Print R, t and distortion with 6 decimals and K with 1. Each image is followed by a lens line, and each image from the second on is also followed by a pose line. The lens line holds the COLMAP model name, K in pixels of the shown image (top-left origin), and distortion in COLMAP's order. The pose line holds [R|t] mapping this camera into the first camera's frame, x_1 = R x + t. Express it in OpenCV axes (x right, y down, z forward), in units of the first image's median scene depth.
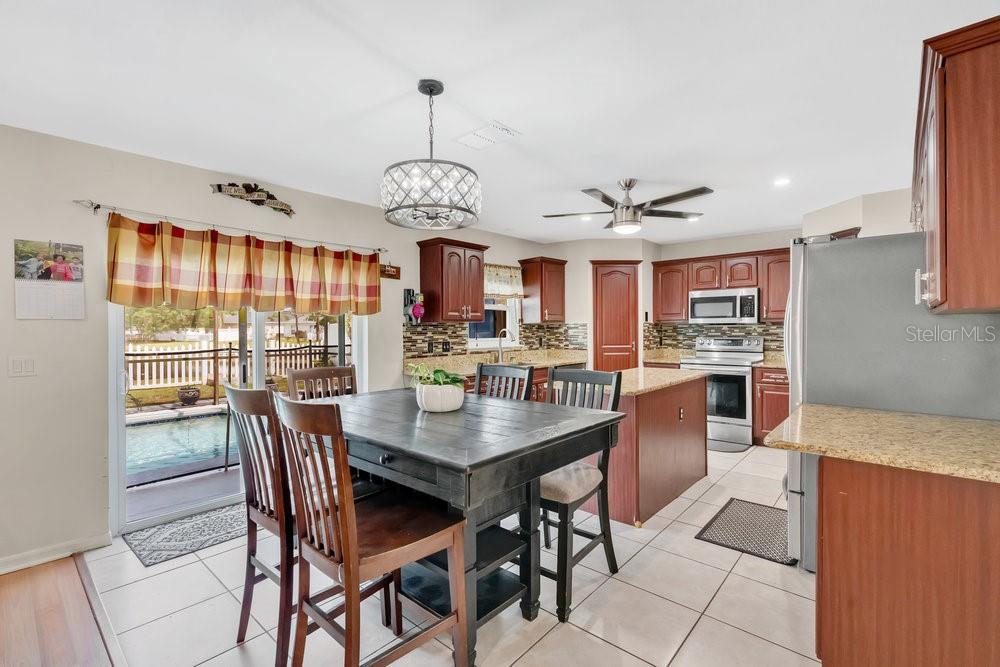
lens RADIAL K [[455.6, 0, 485.4], [0, 455.6, 330.6], [0, 0, 1]] dist [-0.006063, -0.000128]
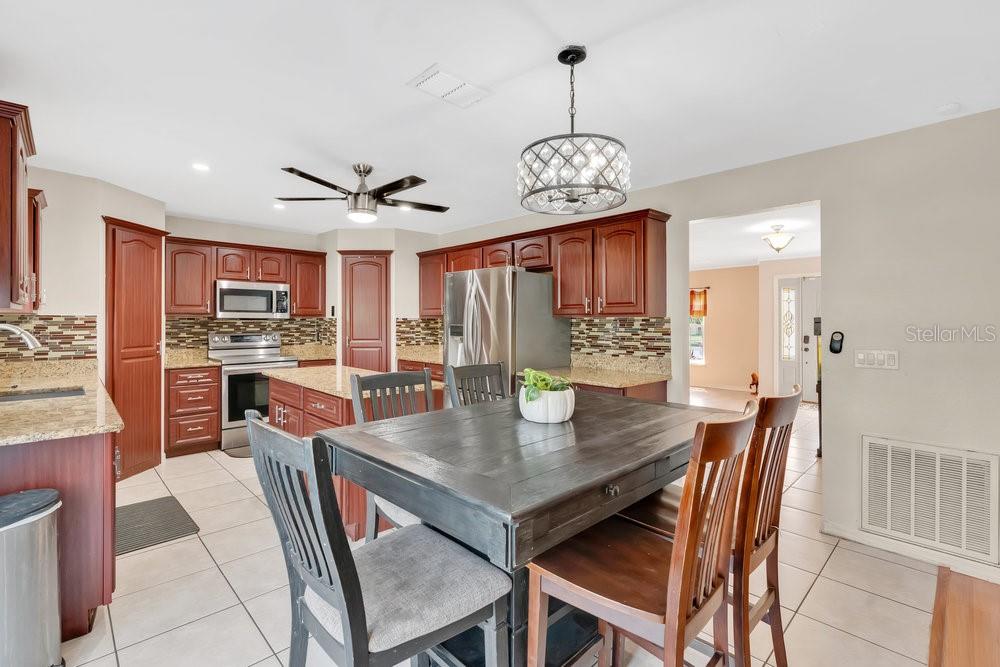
lens RADIAL K [[455.6, 0, 503.9], [0, 455.6, 319.8], [0, 0, 1]] dist [-0.006063, -0.000128]
pose [[0.051943, 0.009548, 0.998604, -0.394242], [0.003184, 0.999948, -0.009726, -0.002106], [-0.998645, 0.003685, 0.051910, 0.439530]]
